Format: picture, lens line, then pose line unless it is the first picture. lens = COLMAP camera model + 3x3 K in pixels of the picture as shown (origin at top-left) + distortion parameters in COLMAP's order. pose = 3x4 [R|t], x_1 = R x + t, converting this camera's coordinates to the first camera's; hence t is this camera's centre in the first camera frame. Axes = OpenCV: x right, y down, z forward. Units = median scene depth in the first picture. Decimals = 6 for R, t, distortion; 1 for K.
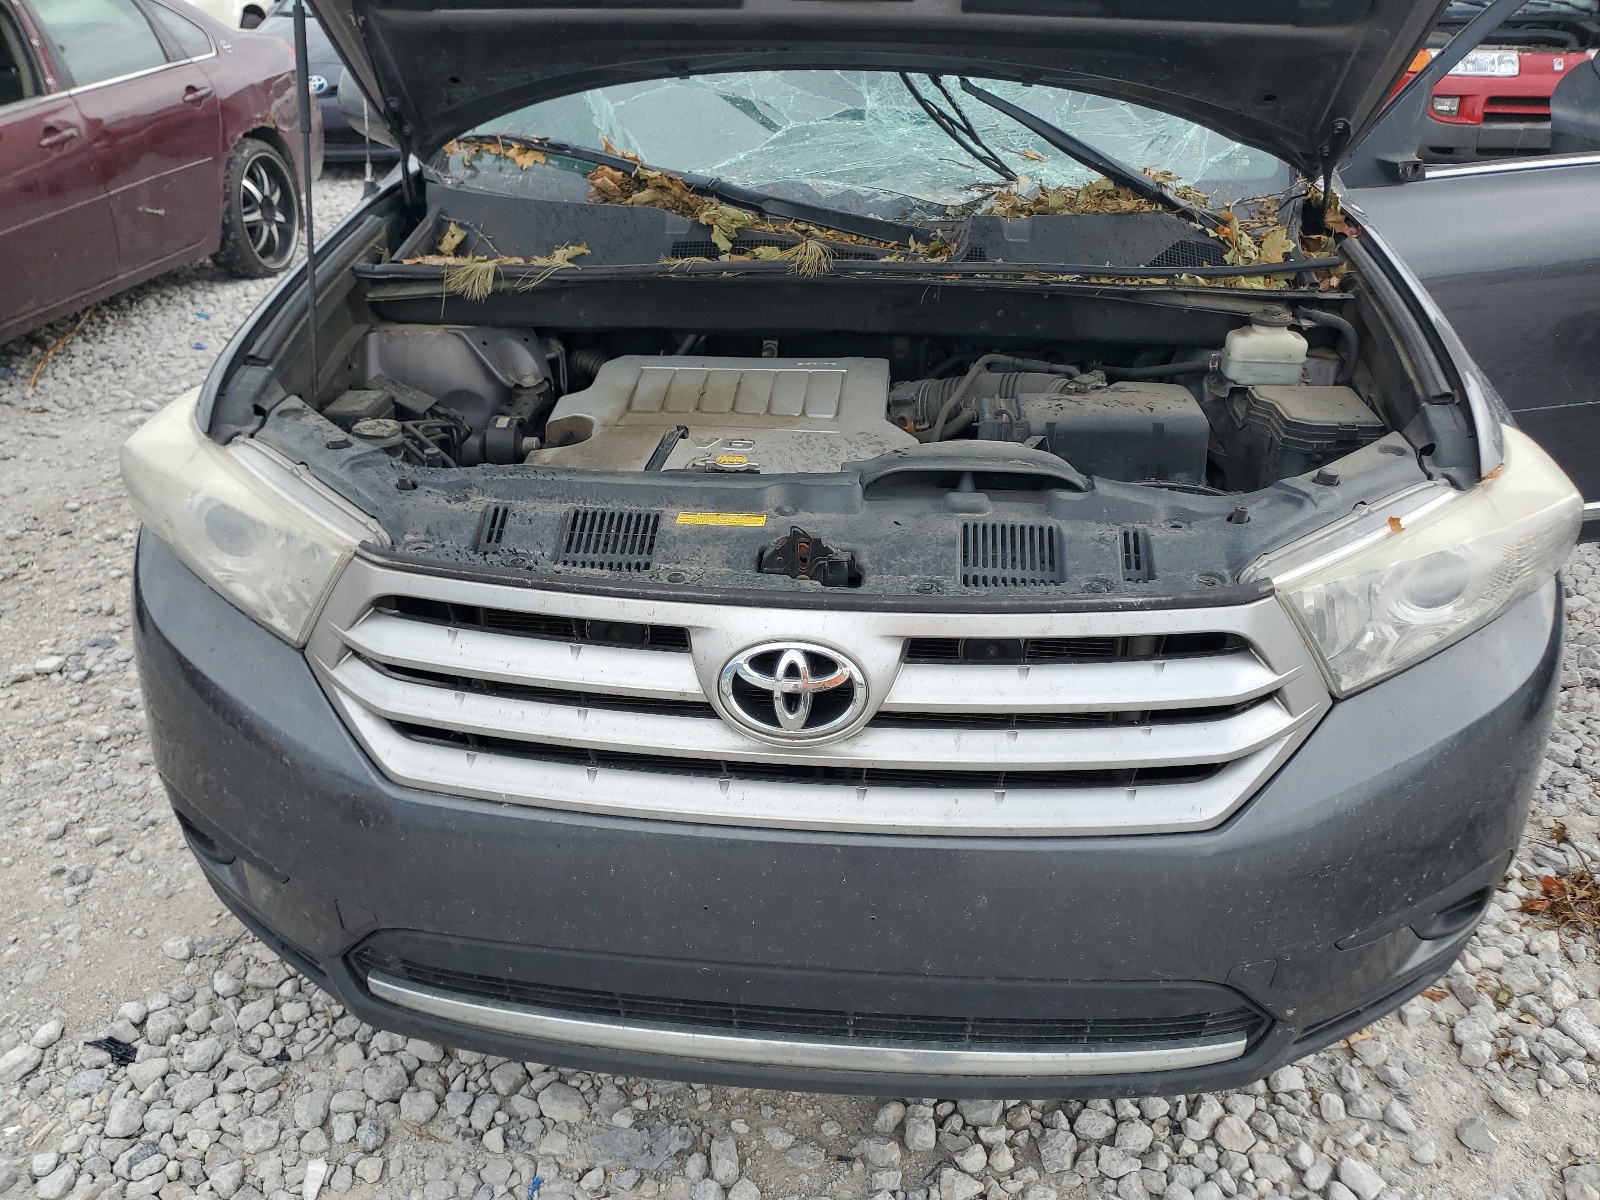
lens RADIAL K [[1280.6, 0, 796.0], [0, 1280.6, 593.1], [0, 0, 1]] dist [0.002725, -0.002870]
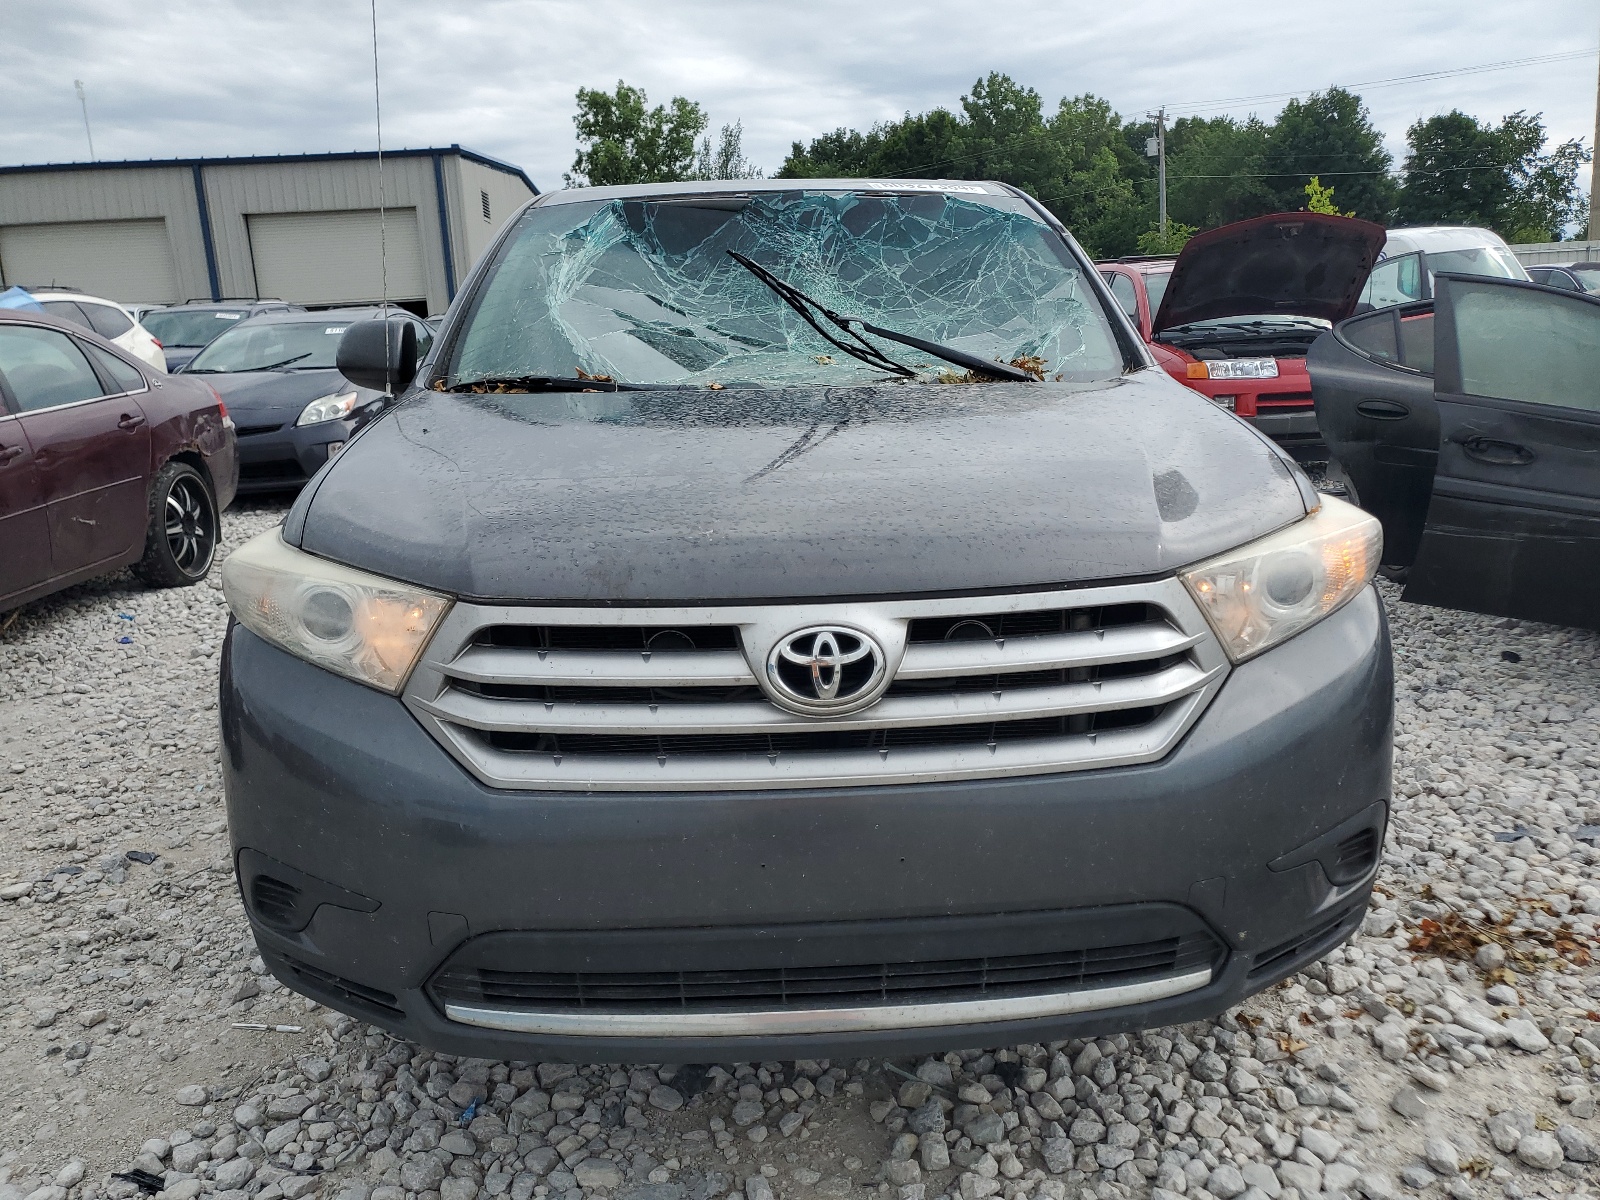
lens RADIAL K [[1280.6, 0, 802.2], [0, 1280.6, 606.7], [0, 0, 1]] dist [0.002725, -0.002870]
pose [[0.991057, -0.049914, 0.123754, -0.119875], [0.080733, 0.962701, -0.258241, 0.229289], [-0.106249, 0.265922, 0.958121, -0.151687]]
